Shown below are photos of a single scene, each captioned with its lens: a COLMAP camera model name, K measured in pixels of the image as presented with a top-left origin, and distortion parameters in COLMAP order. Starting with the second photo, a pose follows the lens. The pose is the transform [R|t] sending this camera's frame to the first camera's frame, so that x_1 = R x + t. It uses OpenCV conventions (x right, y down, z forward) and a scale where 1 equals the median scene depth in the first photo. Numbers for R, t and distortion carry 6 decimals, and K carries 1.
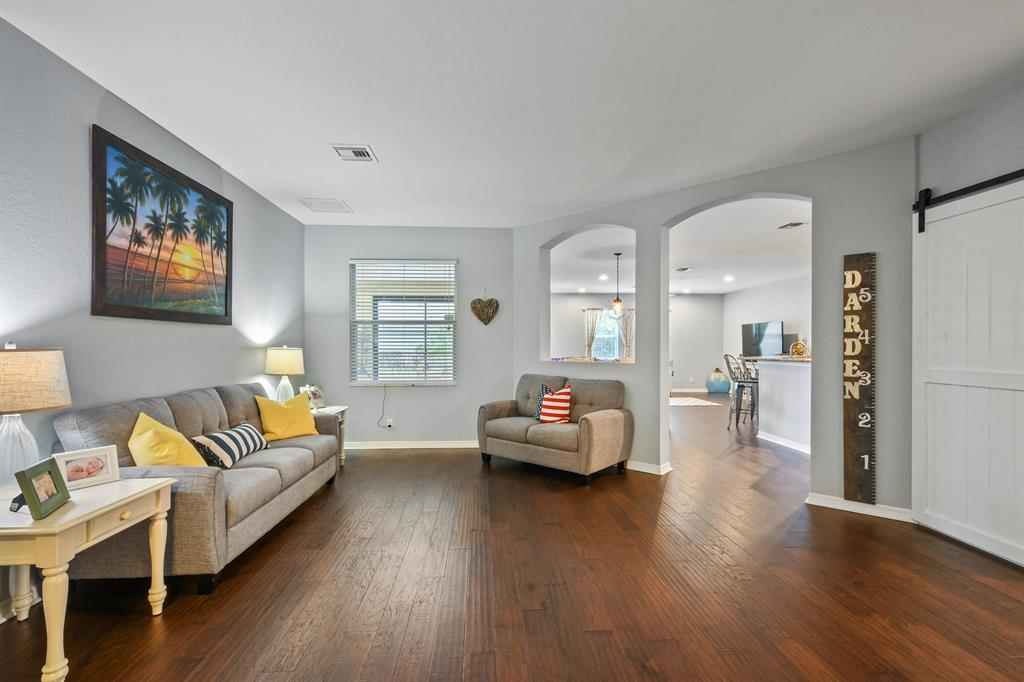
lens RADIAL K [[449.9, 0, 506.6], [0, 449.9, 347.3], [0, 0, 1]] dist [0.003266, -0.000295]
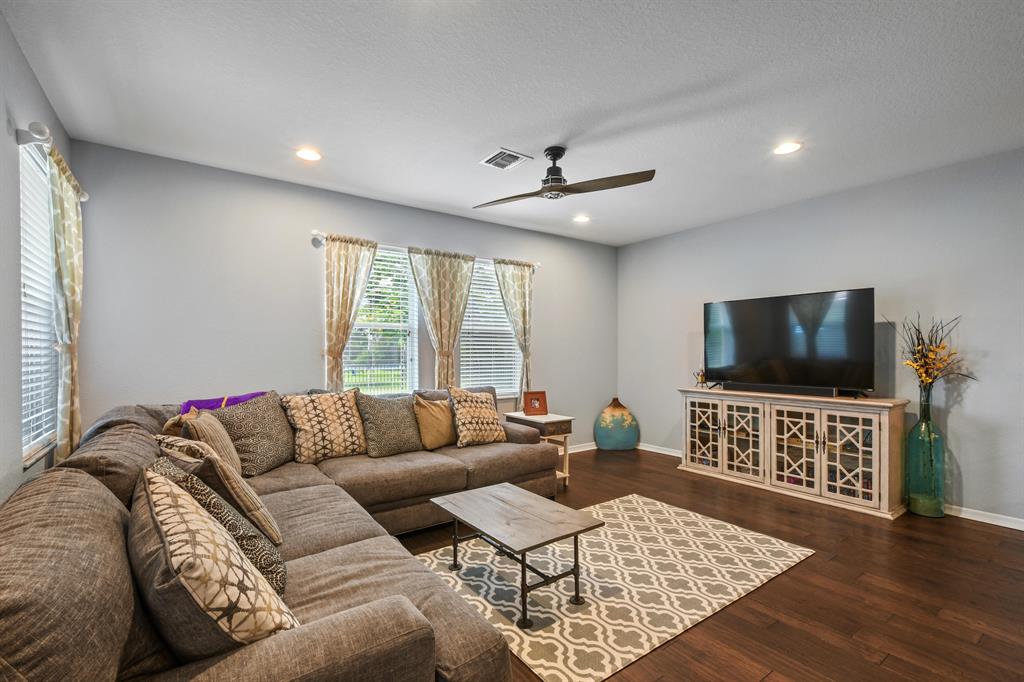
lens RADIAL K [[453.5, 0, 506.1], [0, 453.5, 355.1], [0, 0, 1]] dist [0.003100, 0.000105]
pose [[0.845055, -0.007283, 0.534630, 0.143663], [0.005063, 0.999971, 0.005619, -0.003890], [-0.534656, -0.002041, 0.845067, 0.833791]]
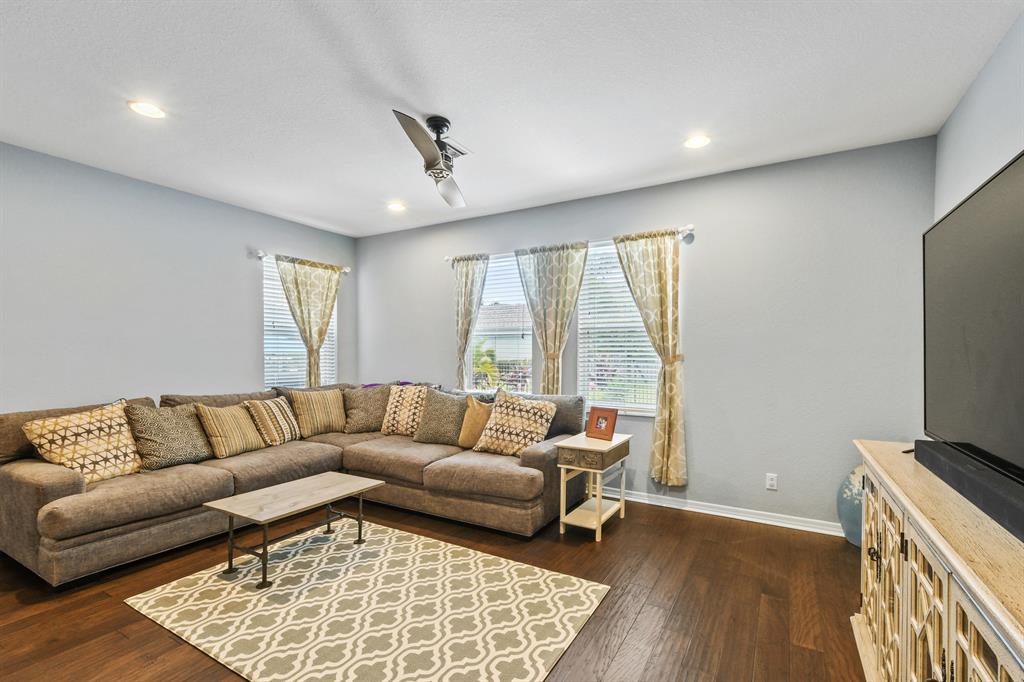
lens RADIAL K [[460.6, 0, 512.0], [0, 460.6, 364.2], [0, 0, 1]] dist [0.002953, 0.000224]
pose [[0.835499, 0.014624, -0.549297, 0.556967], [-0.004030, 0.999782, 0.020487, -0.004391], [0.549476, -0.014903, 0.835376, 0.875589]]
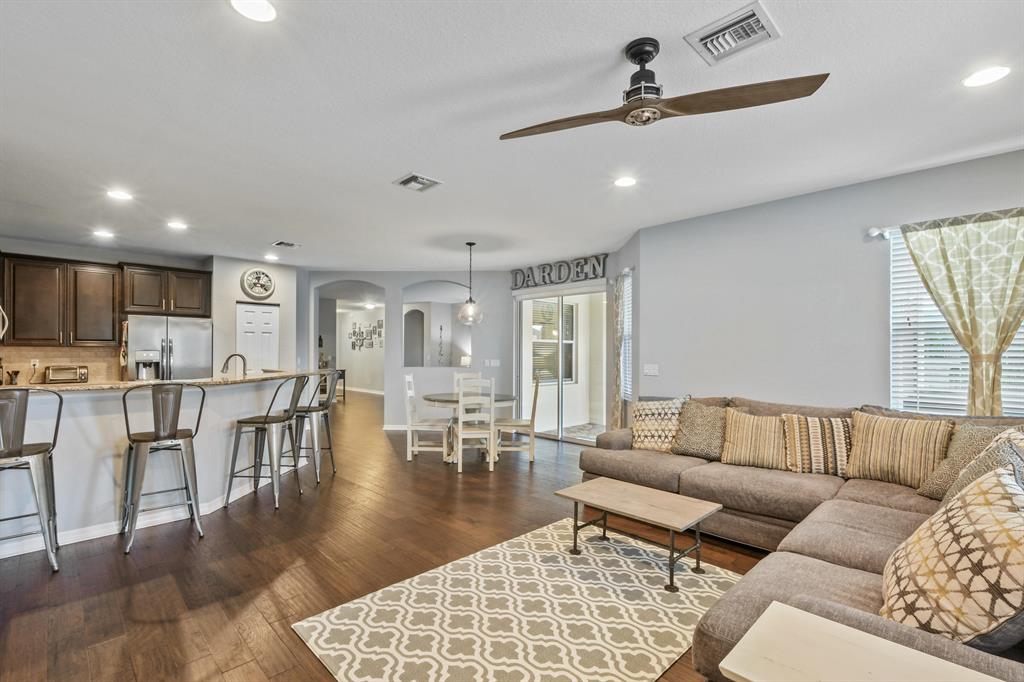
lens RADIAL K [[469.0, 0, 515.1], [0, 469.0, 346.6], [0, 0, 1]] dist [0.001229, -0.000158]
pose [[-0.751814, -0.012600, -0.659255, 0.542083], [-0.005546, 0.999903, -0.012787, -0.009452], [0.659352, -0.005957, -0.751811, 1.225964]]
